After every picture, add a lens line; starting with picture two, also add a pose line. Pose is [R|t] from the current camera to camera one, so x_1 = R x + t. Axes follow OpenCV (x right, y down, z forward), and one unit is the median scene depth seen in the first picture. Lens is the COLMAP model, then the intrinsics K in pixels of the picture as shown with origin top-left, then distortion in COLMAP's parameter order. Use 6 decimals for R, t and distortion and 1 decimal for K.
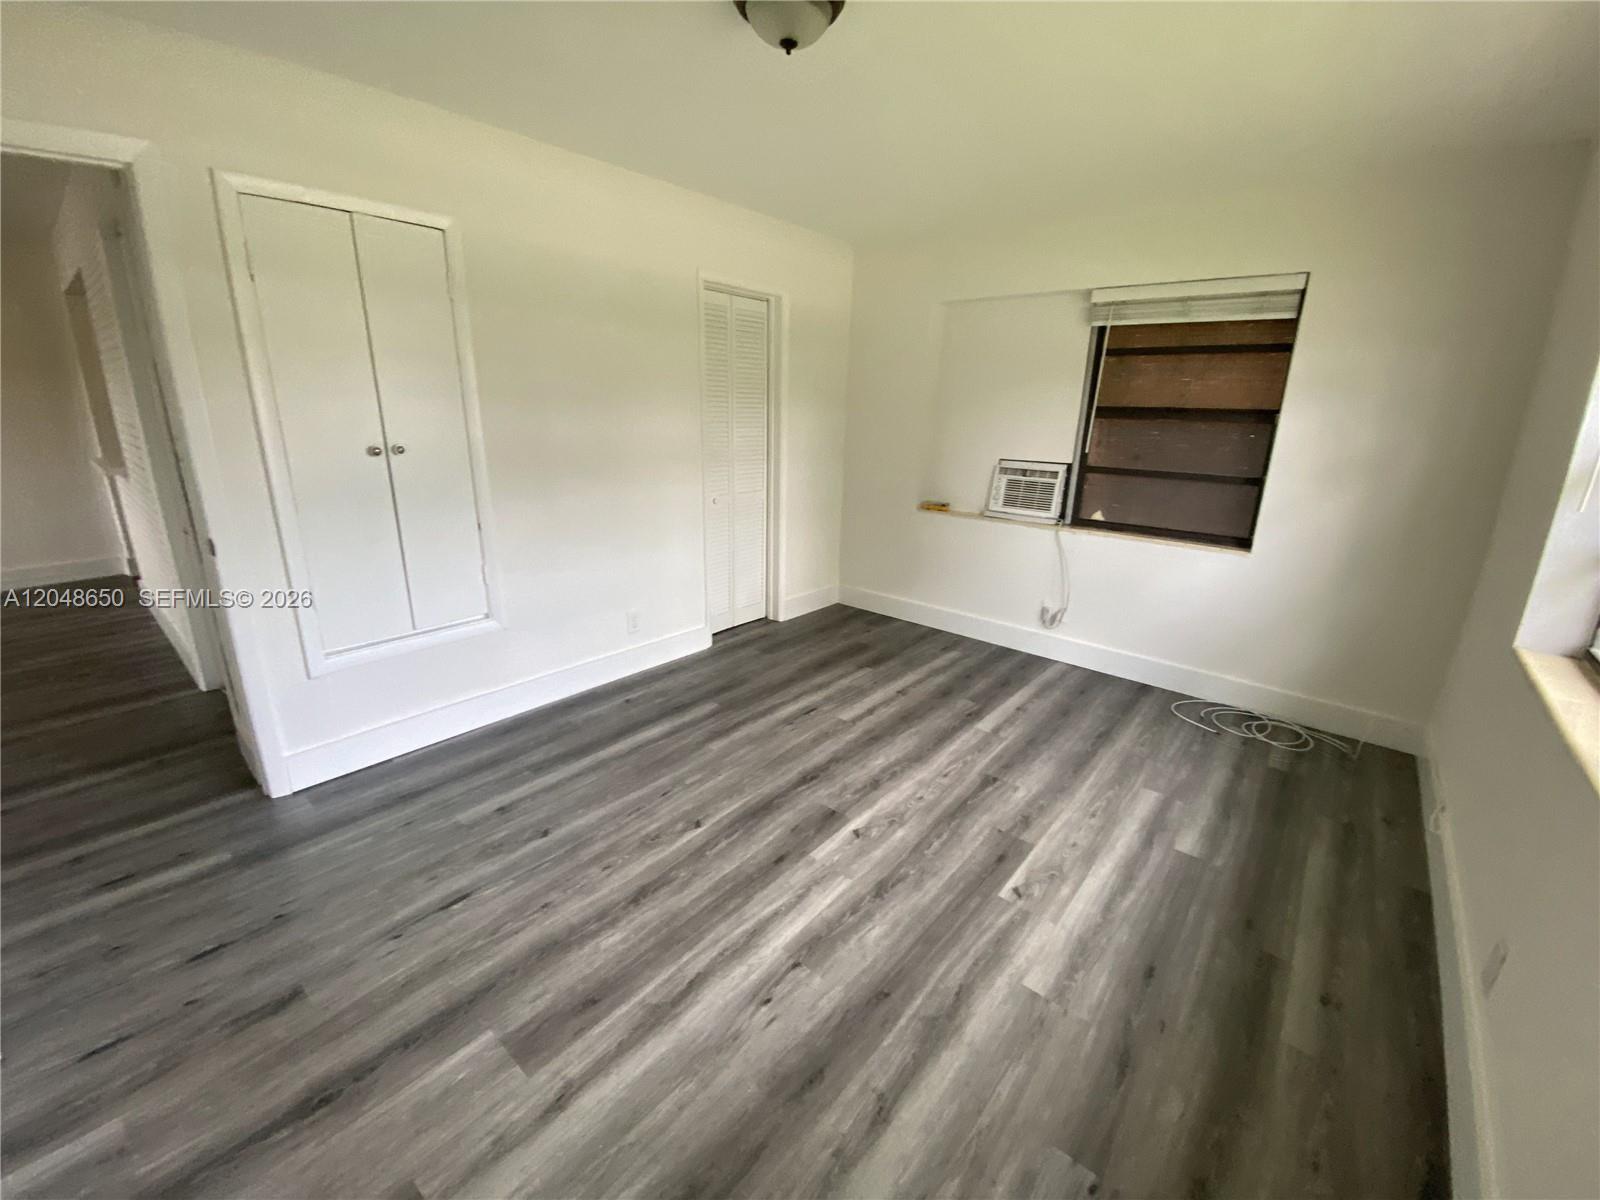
lens RADIAL K [[647.5, 0, 804.7], [0, 647.5, 588.9], [0, 0, 1]] dist [0.006904, -0.013563]
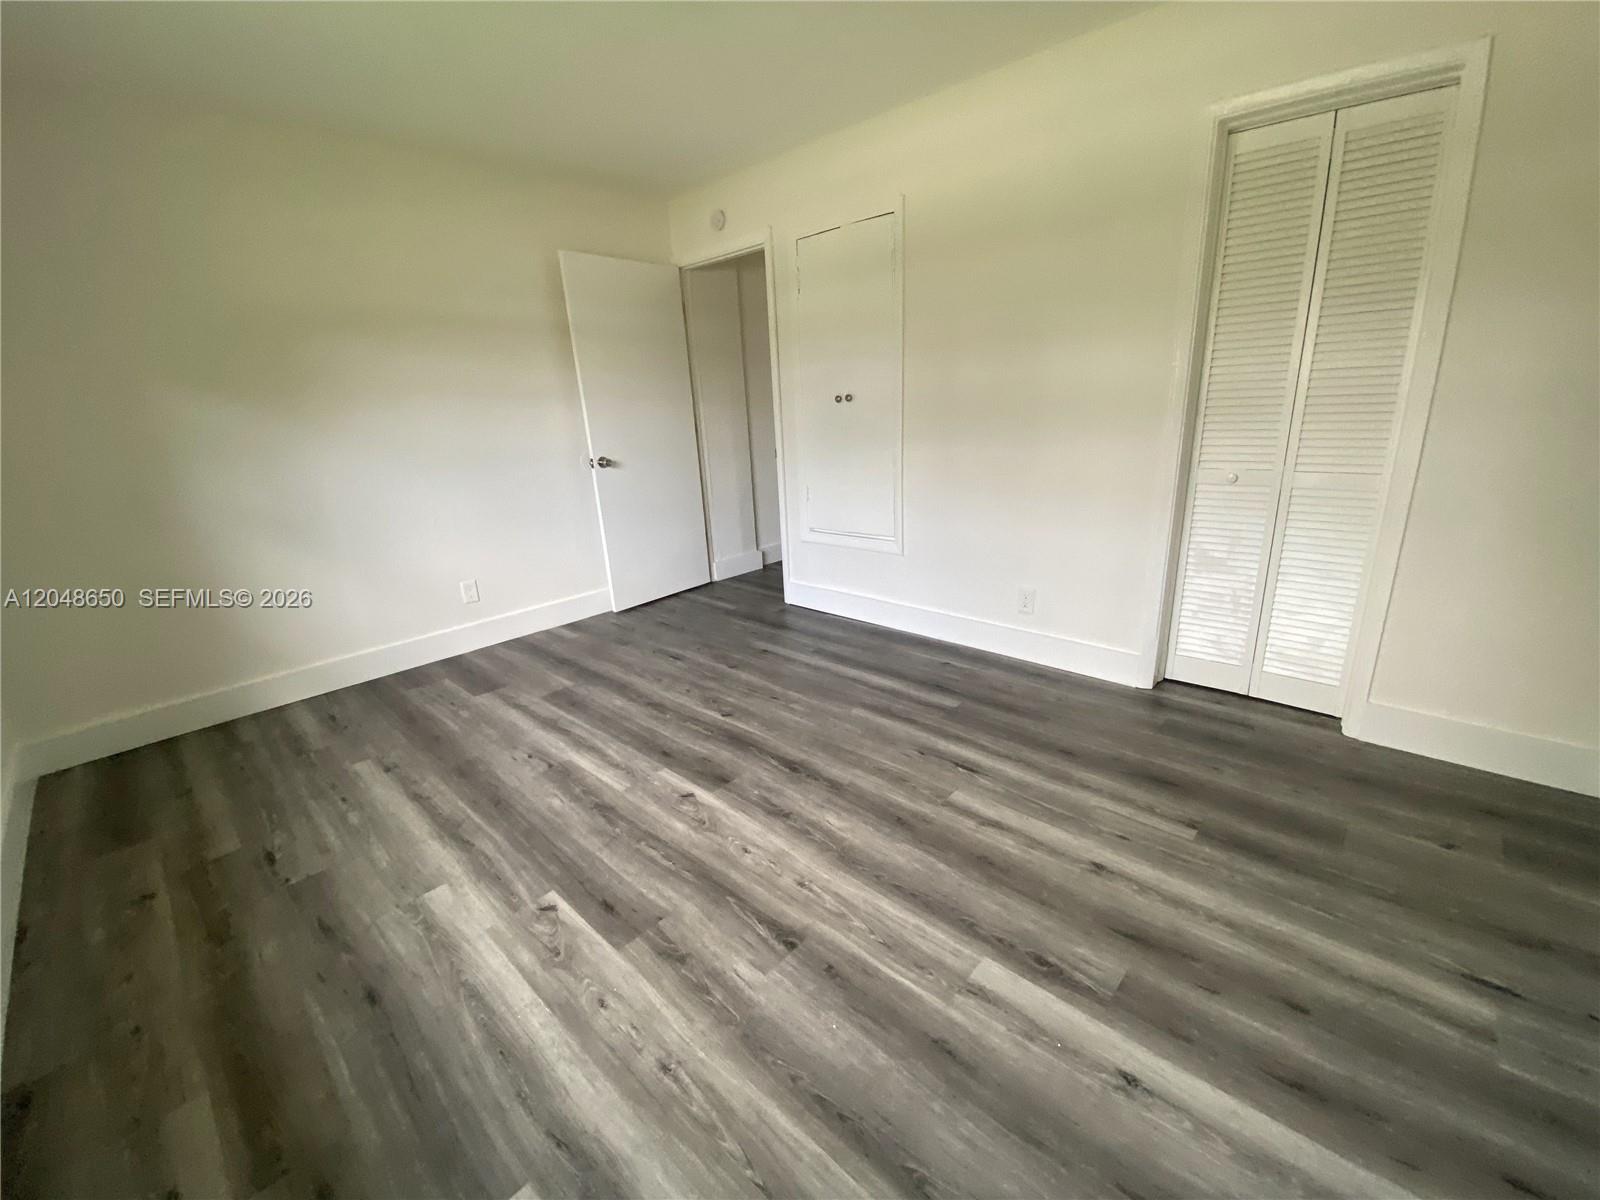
lens RADIAL K [[647.5, 0, 798.9], [0, 647.5, 590.6], [0, 0, 1]] dist [0.006904, -0.013563]
pose [[-0.046988, 0.266758, -0.962618, 0.900467], [-0.237385, 0.933092, 0.270163, -0.191250], [0.970279, 0.241206, 0.019481, 1.073559]]
